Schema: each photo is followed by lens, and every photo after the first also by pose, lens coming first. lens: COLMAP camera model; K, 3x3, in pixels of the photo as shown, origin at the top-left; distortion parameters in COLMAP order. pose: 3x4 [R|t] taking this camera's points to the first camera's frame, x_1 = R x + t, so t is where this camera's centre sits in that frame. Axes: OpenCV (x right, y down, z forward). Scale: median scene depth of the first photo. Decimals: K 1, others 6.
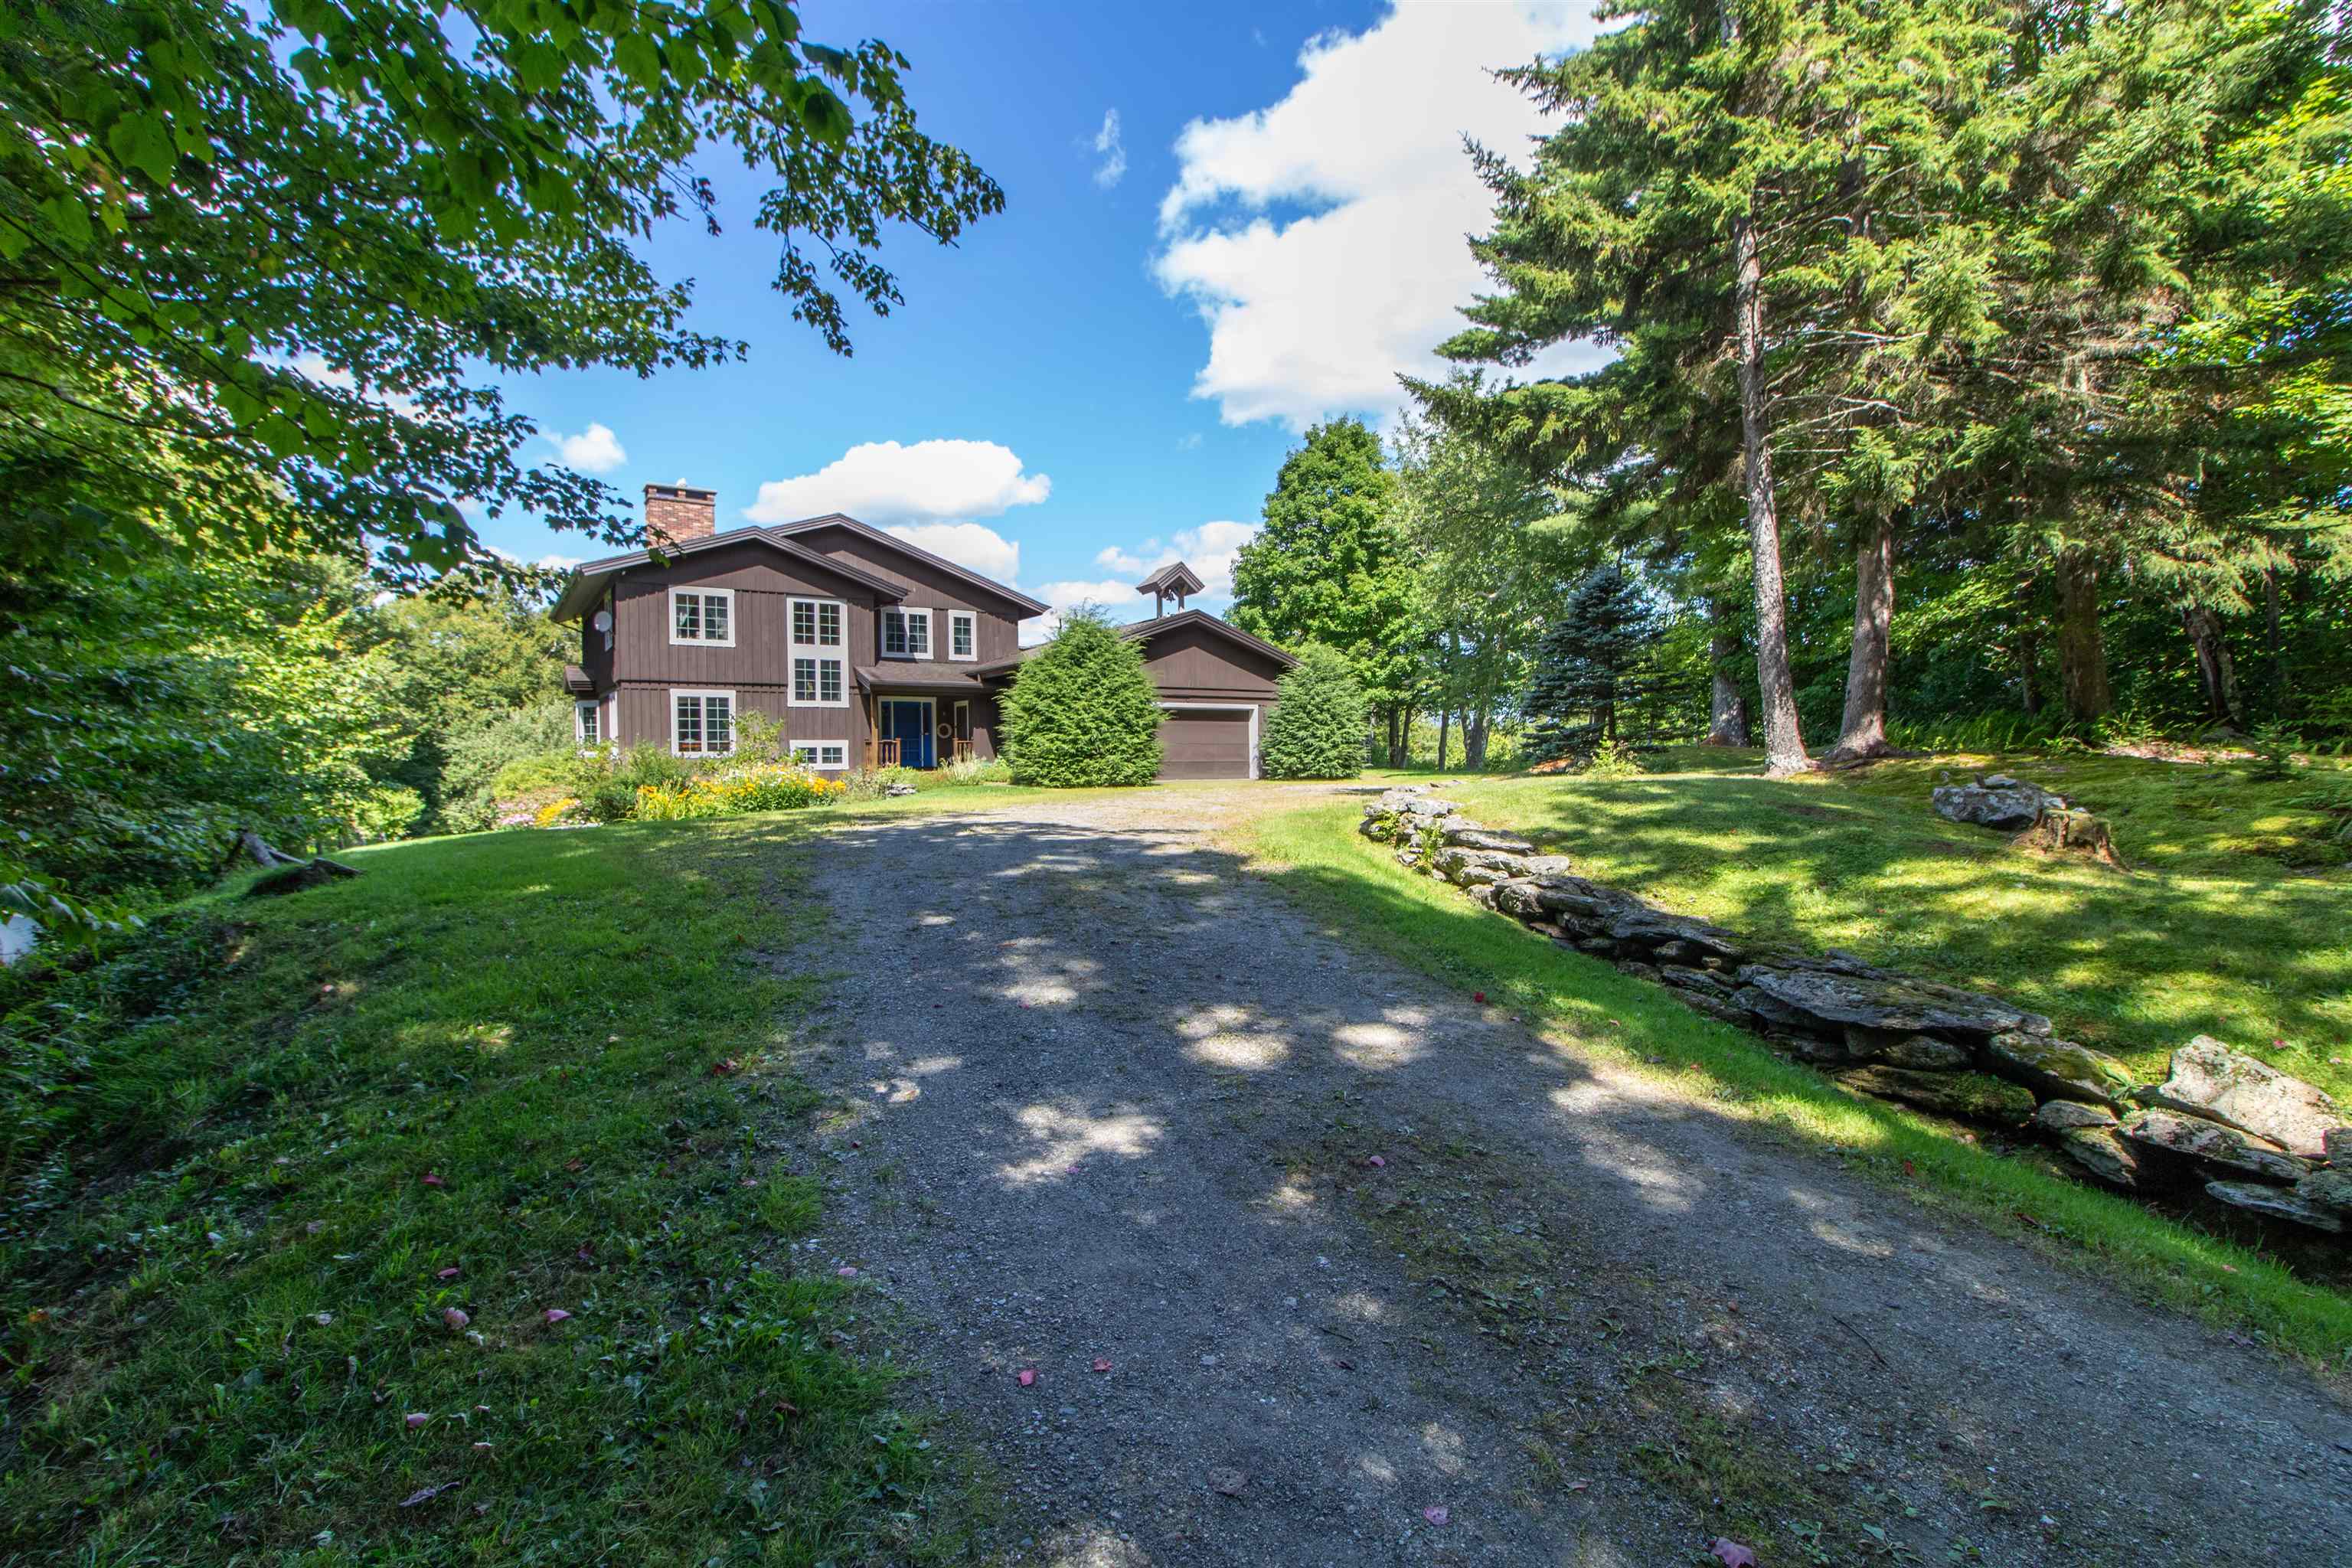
lens RADIAL K [[1101.4, 0, 1189.3], [0, 1101.4, 780.5], [0, 0, 1]] dist [-0.002088, 0.000019]
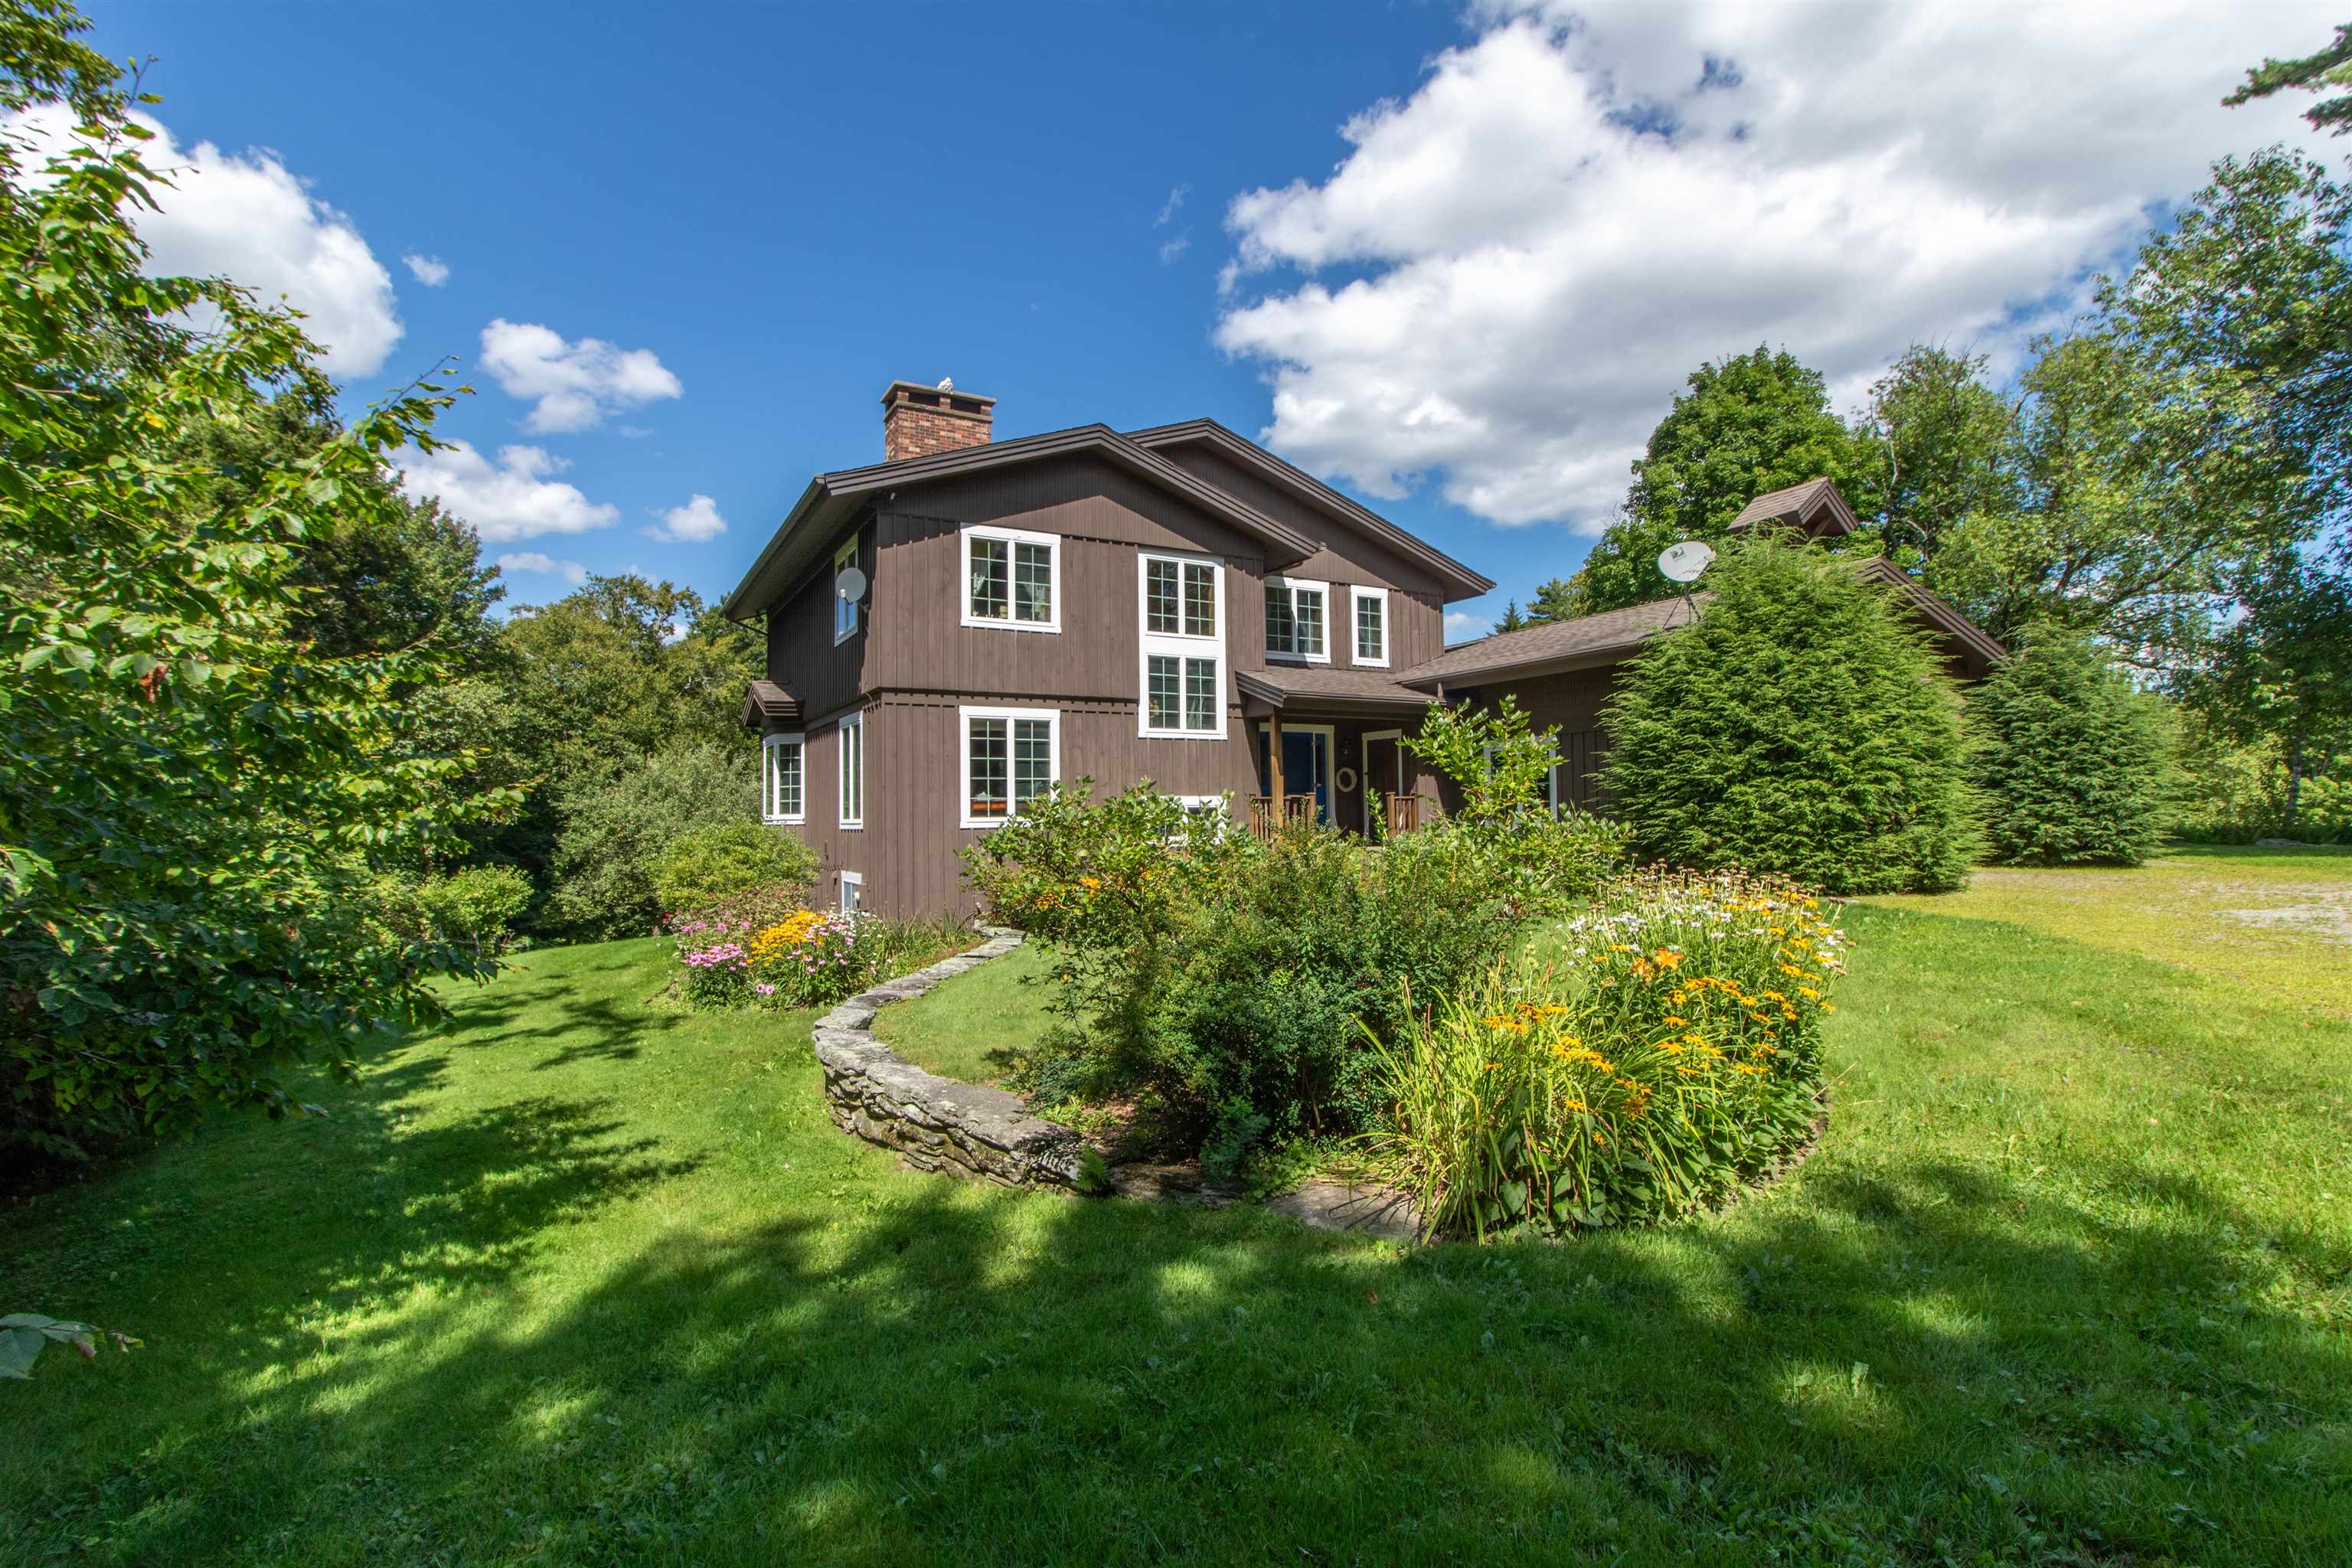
lens RADIAL K [[1105.8, 0, 1168.7], [0, 1105.8, 768.4], [0, 0, 1]] dist [-0.000090, 0.000051]
pose [[0.996474, -0.004267, -0.083797, -0.291795], [-0.000878, 0.998121, -0.061273, -0.015049], [0.083901, 0.061130, 0.994597, 0.412211]]
